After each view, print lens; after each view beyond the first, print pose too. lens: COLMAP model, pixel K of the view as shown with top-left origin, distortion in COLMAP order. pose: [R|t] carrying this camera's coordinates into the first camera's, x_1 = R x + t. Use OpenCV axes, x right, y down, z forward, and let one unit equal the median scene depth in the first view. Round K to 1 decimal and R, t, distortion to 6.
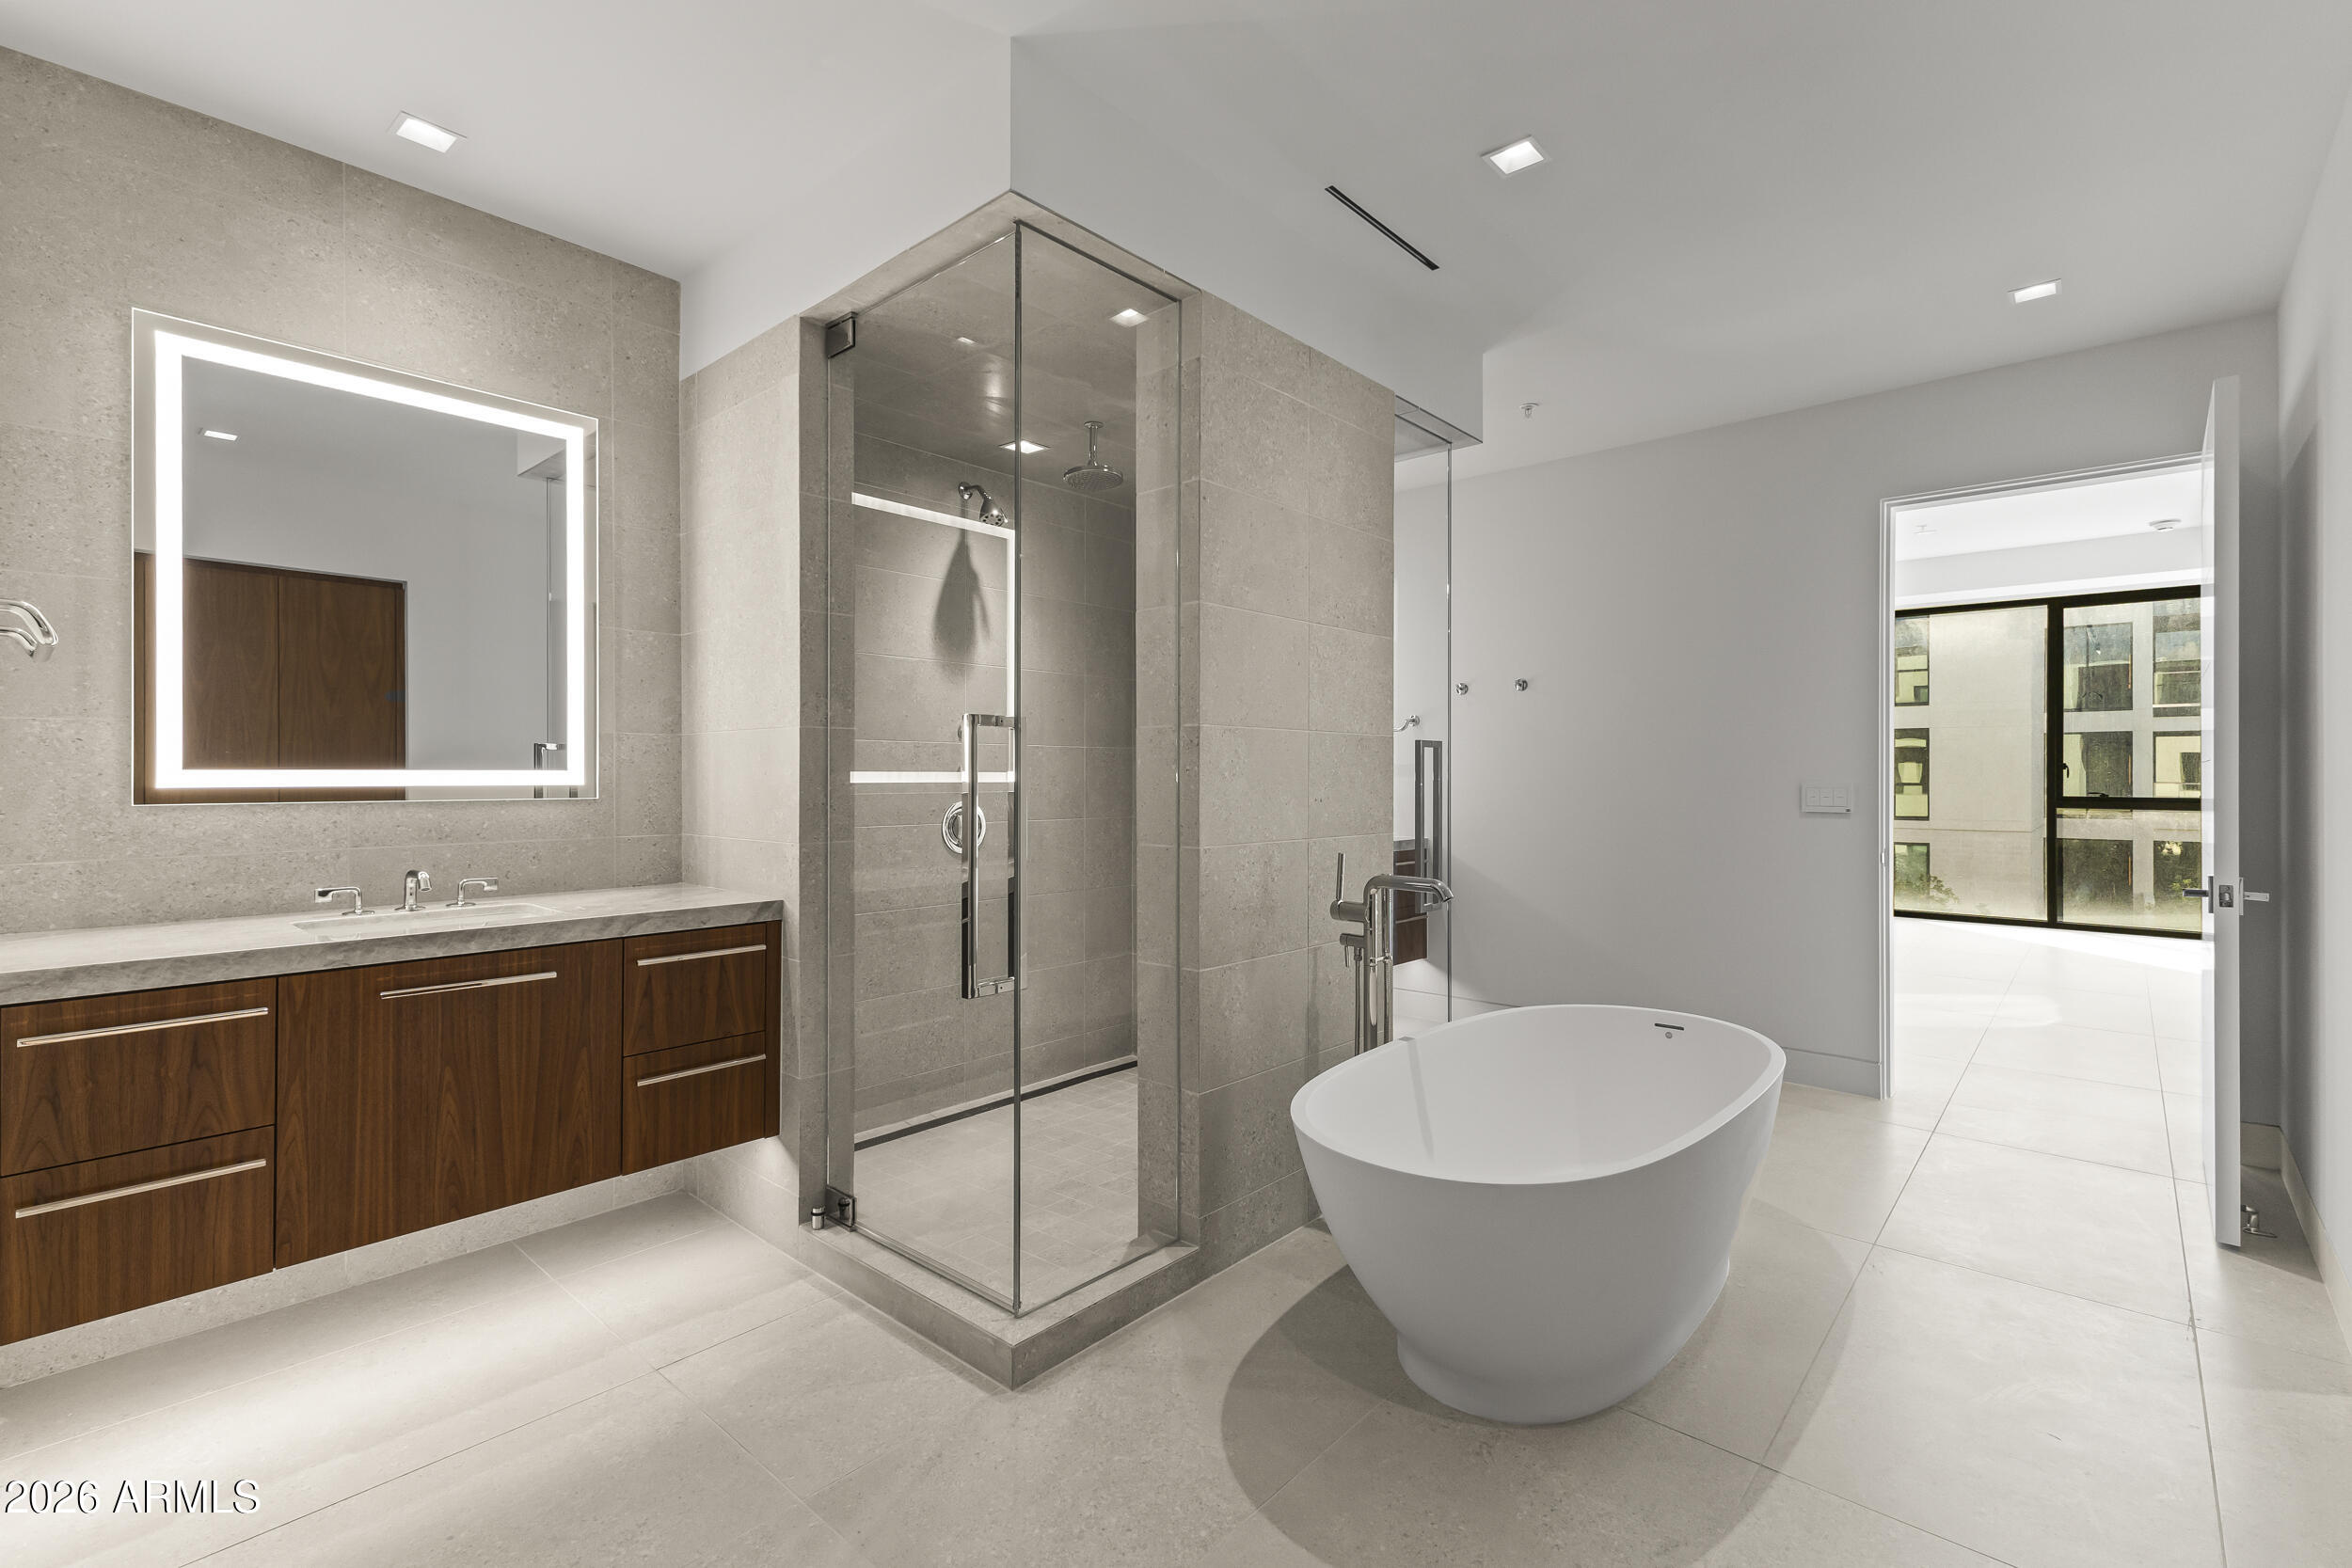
lens RADIAL K [[1026.6, 0, 1171.7], [0, 1026.6, 771.3], [0, 0, 1]] dist [-0.003154, -0.000204]
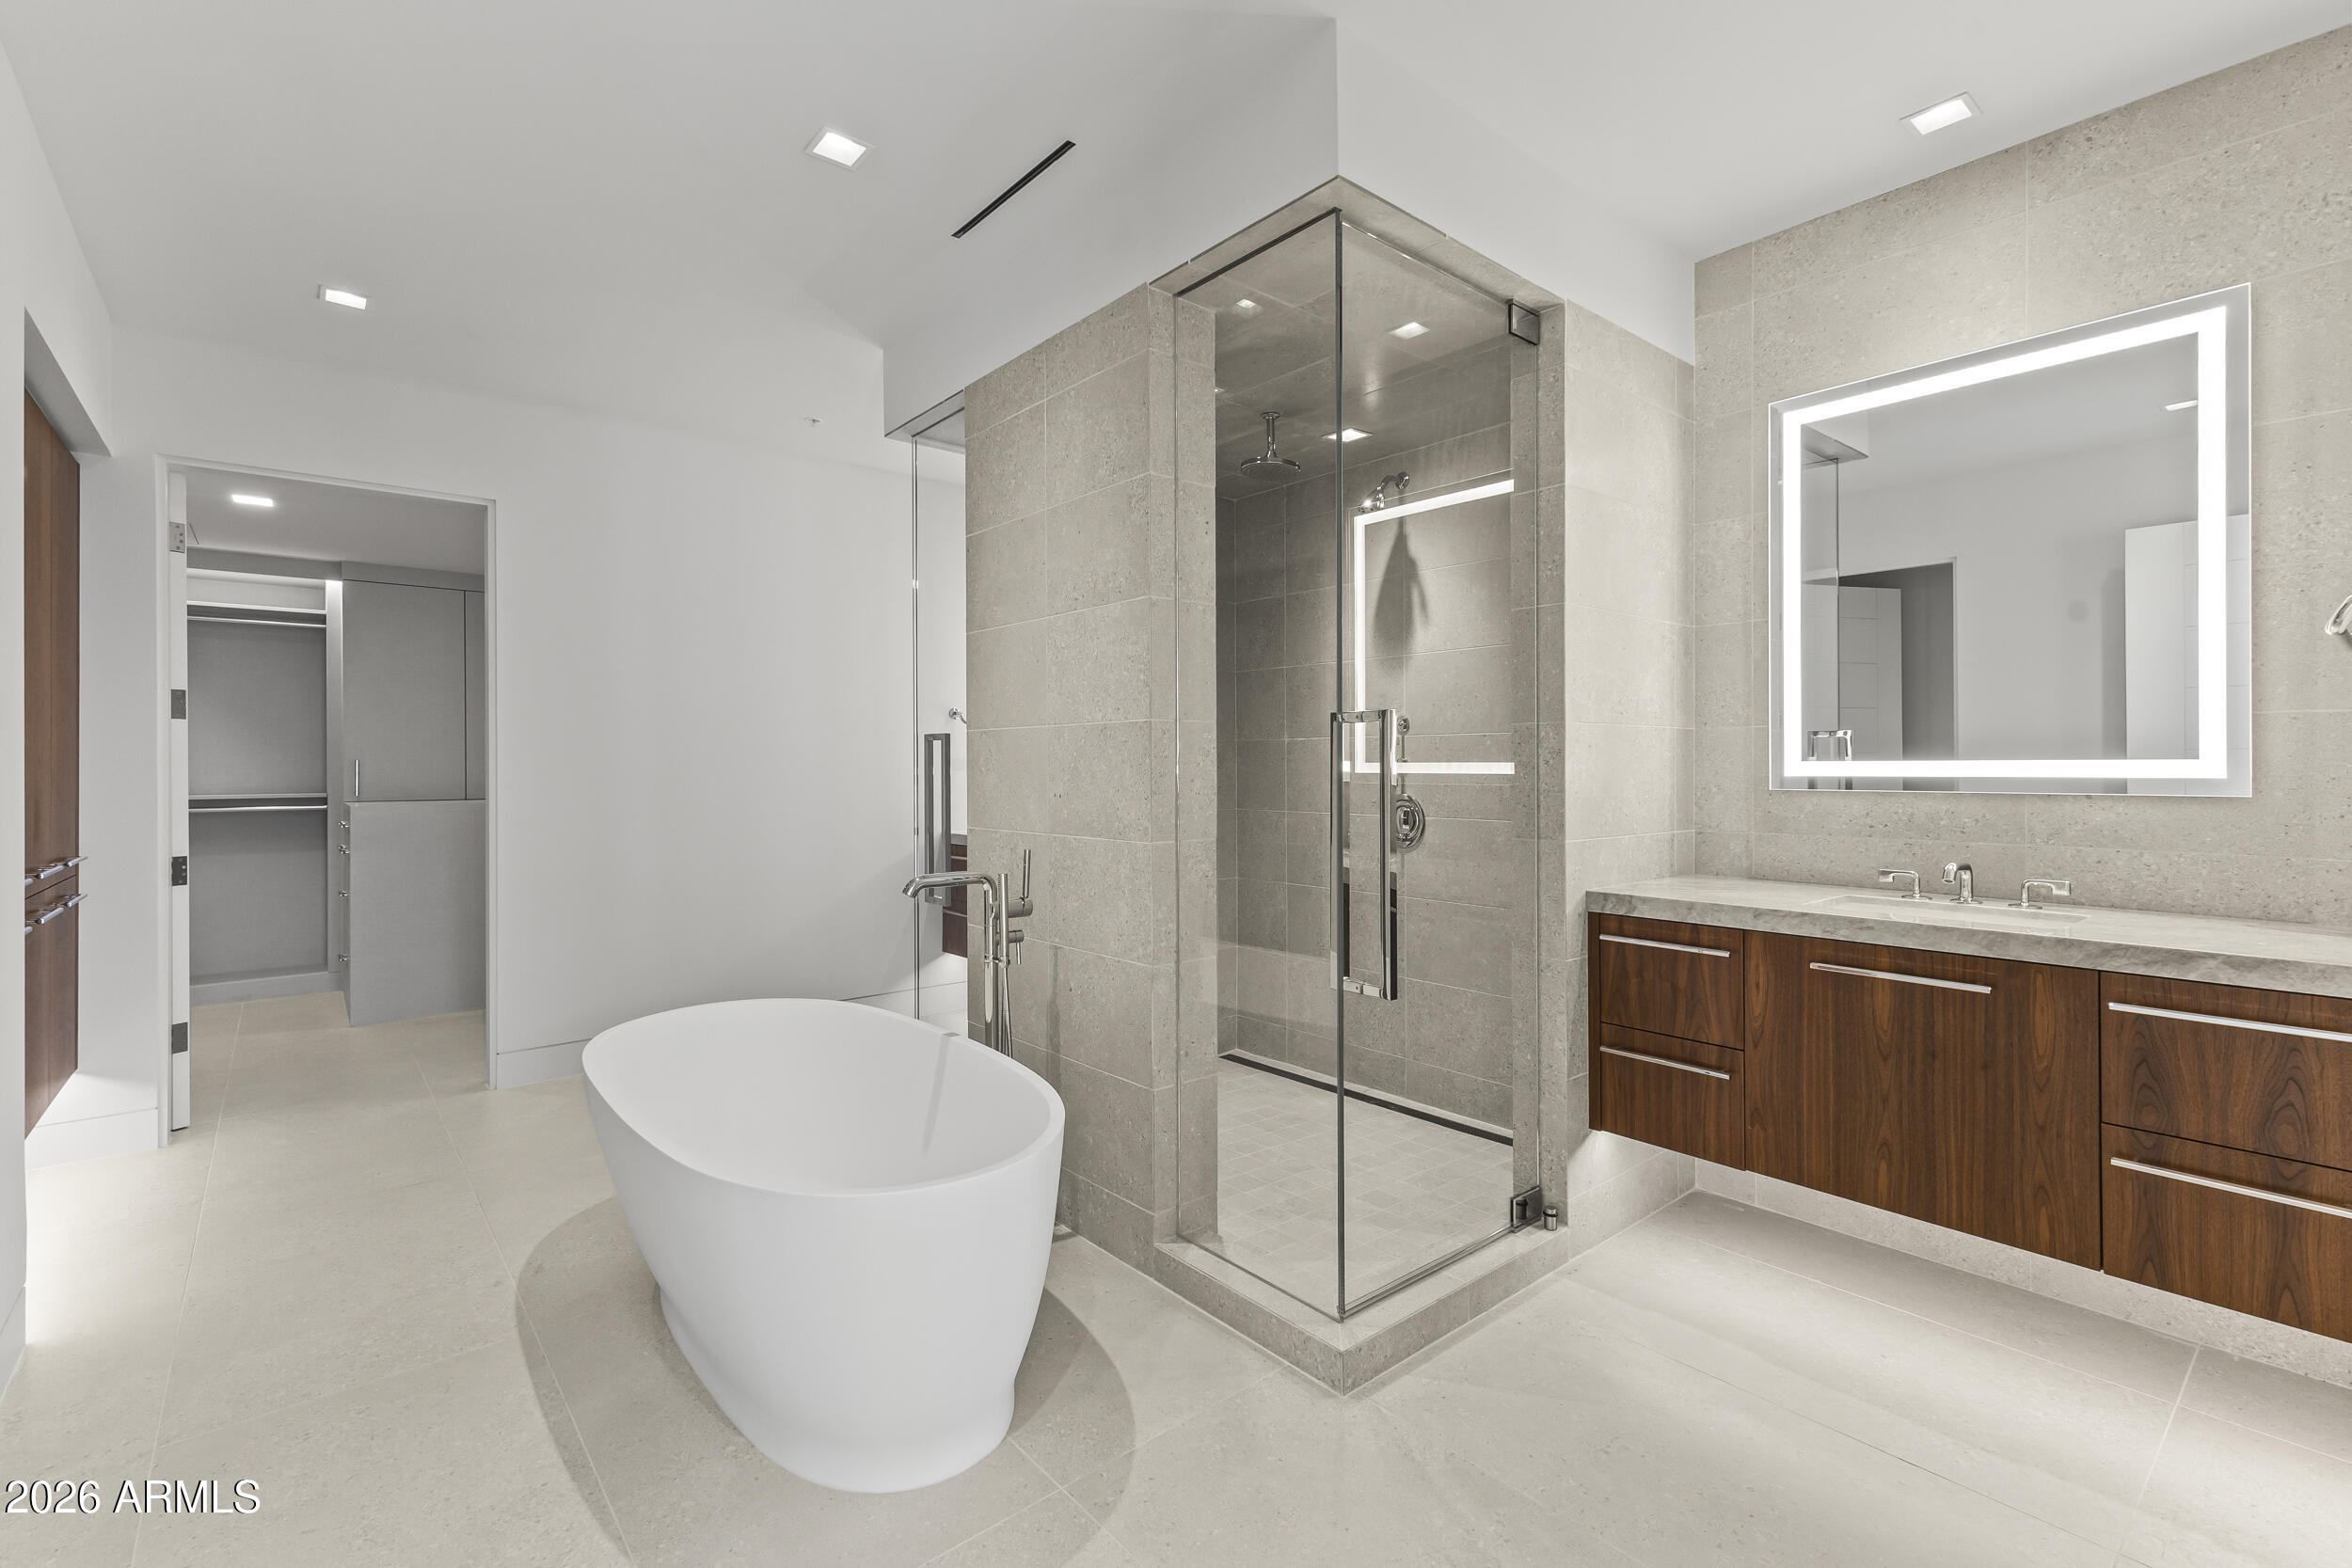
lens RADIAL K [[1027.8, 0, 1198.3], [0, 1027.8, 748.1], [0, 0, 1]] dist [0.031265, -0.000324]
pose [[-0.118522, -0.015380, -0.992832, 0.763748], [0.004112, 0.999864, -0.015979, 0.000353], [0.992943, -0.005977, -0.118443, 0.868529]]
